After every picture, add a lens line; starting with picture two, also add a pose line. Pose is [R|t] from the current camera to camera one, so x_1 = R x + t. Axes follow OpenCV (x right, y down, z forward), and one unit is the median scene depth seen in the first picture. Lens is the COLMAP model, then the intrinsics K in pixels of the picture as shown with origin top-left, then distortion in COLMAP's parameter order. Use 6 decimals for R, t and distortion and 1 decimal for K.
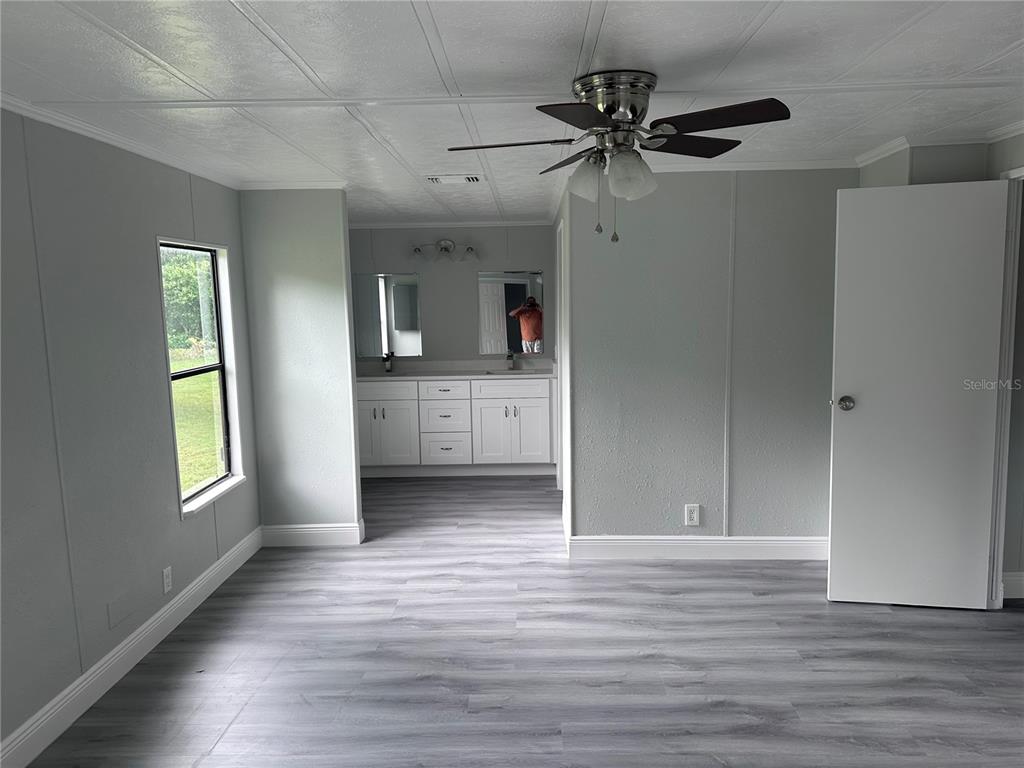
lens RADIAL K [[711.3, 0, 512.0], [0, 711.3, 384.0], [0, 0, 1]] dist [0.081023, -0.092592]
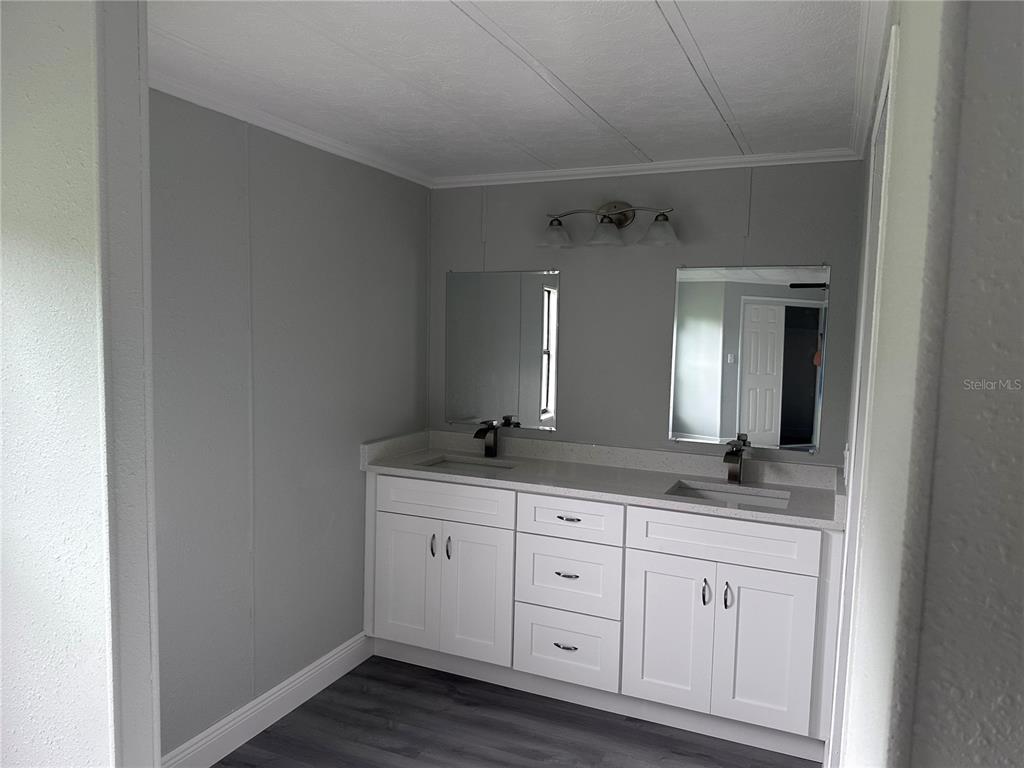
lens RADIAL K [[711.3, 0, 512.0], [0, 711.3, 384.0], [0, 0, 1]] dist [0.081023, -0.092592]
pose [[0.921363, 0.073271, -0.381735, 0.040102], [-0.085961, 0.996166, -0.016271, -0.066977], [0.379079, 0.047806, 0.924129, 0.555306]]
